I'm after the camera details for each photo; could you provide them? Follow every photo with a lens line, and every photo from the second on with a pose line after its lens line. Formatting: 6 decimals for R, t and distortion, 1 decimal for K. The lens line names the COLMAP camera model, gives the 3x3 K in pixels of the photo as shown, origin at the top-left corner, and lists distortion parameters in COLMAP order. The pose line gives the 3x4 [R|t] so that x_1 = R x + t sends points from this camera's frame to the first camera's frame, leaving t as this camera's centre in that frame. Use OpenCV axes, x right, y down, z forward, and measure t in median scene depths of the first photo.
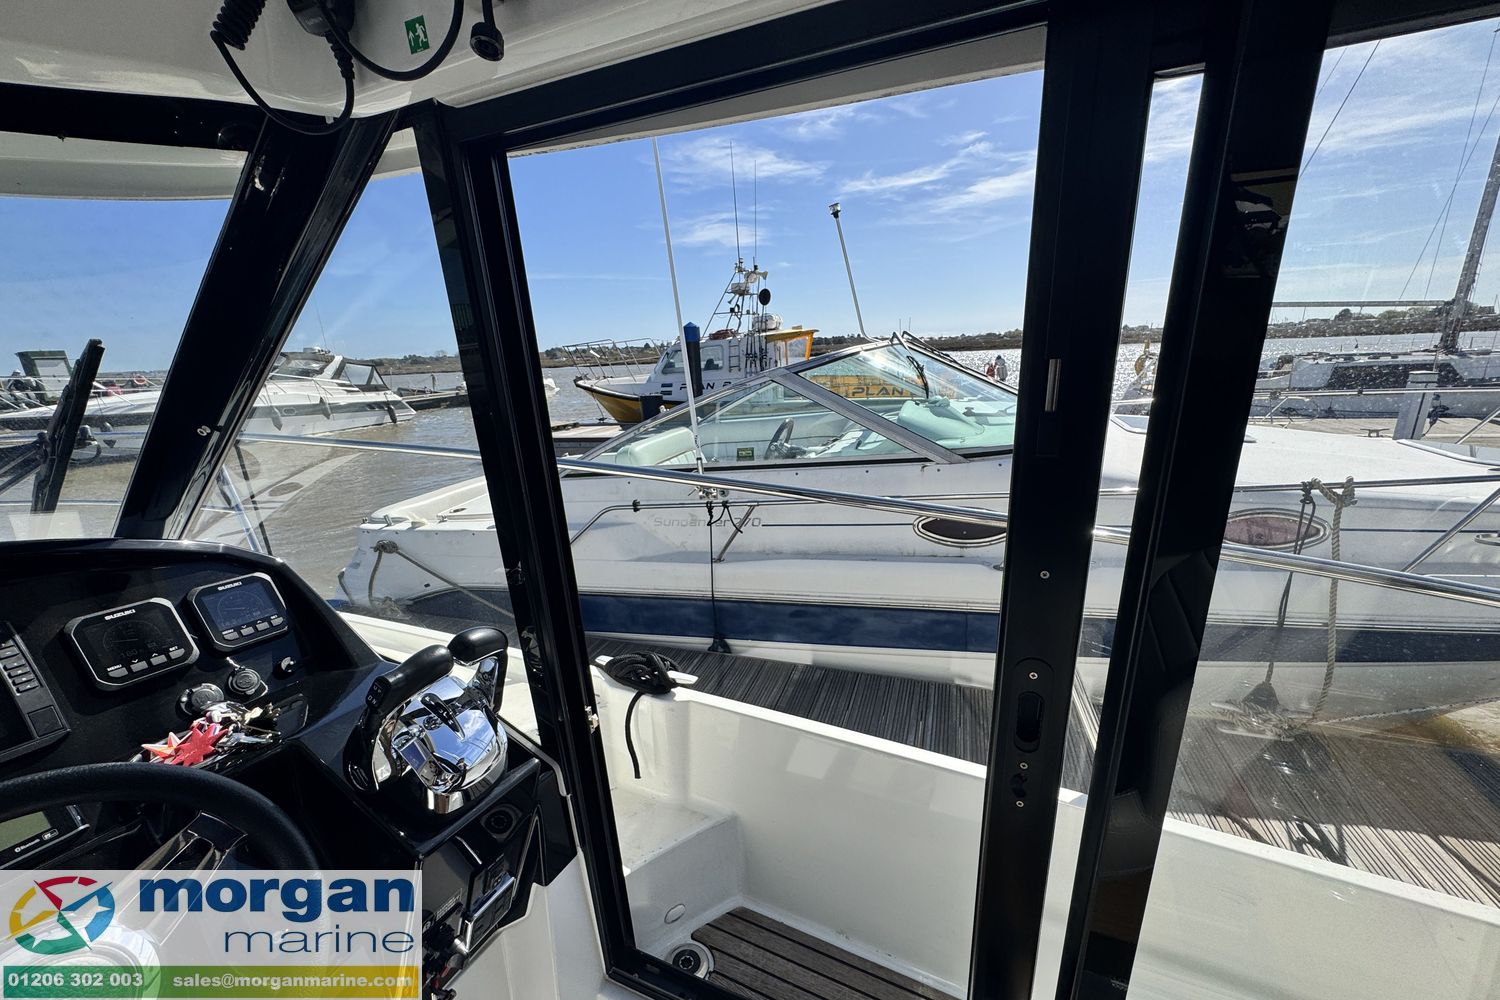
lens RADIAL K [[594.9, 0, 756.2], [0, 594.9, 495.9], [0, 0, 1]] dist [-0.001297, -0.000957]
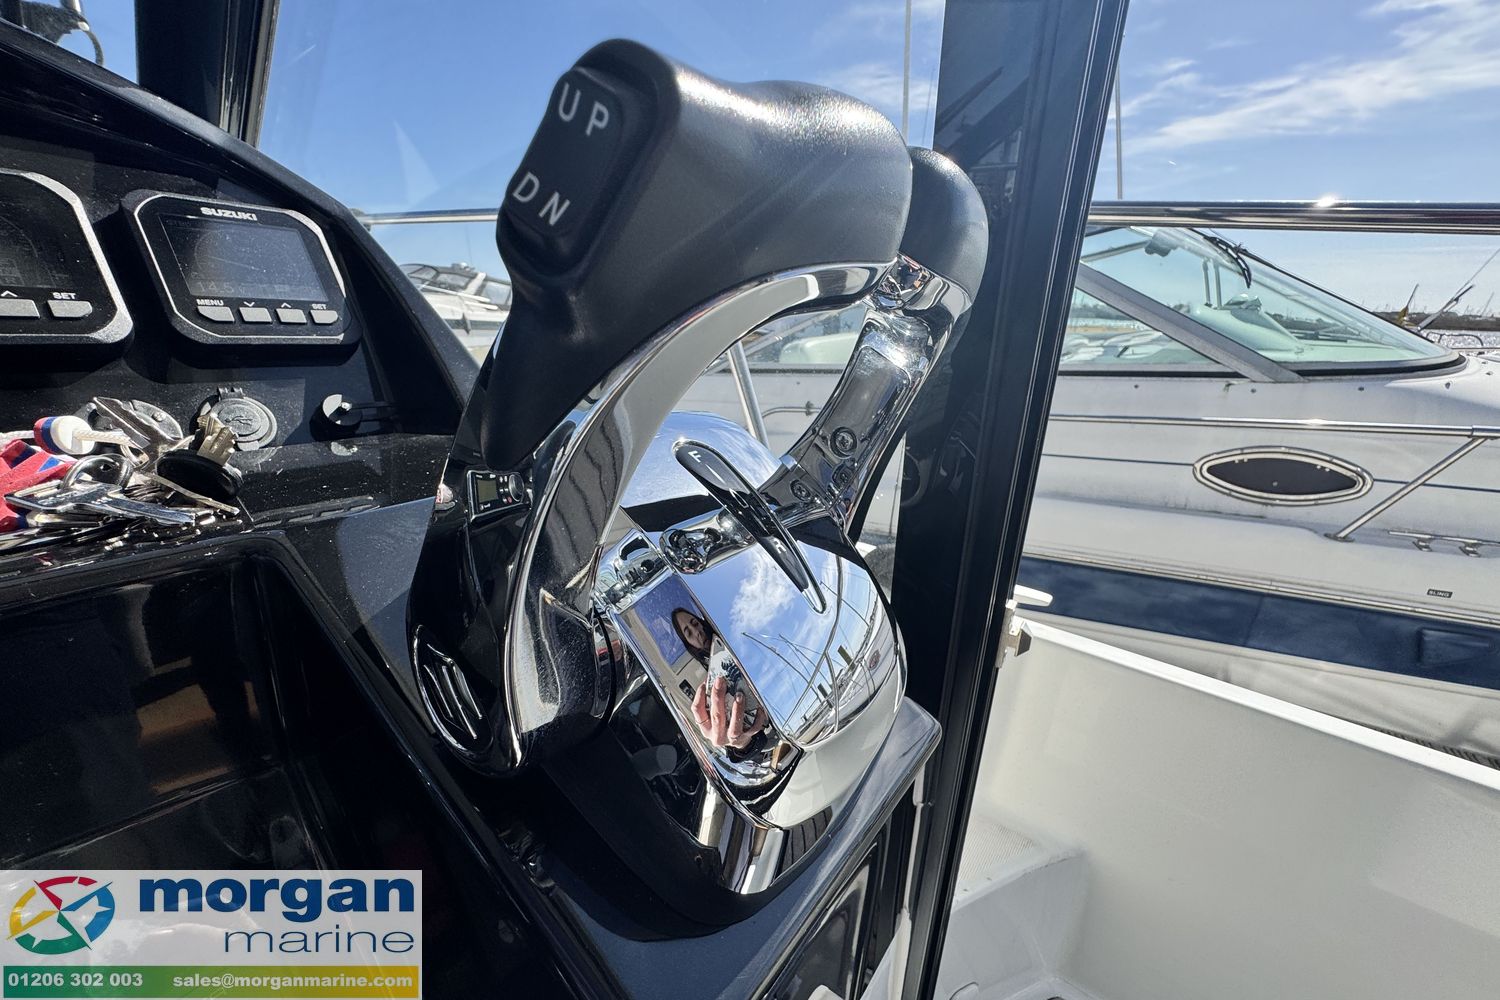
lens RADIAL K [[594.9, 0, 754.0], [0, 594.9, 514.2], [0, 0, 1]] dist [-0.001297, -0.000957]
pose [[0.978804, 0.128884, -0.159158, -0.134093], [-0.113000, 0.988016, 0.105148, 0.091233], [0.170803, -0.084934, 0.981638, 0.201658]]
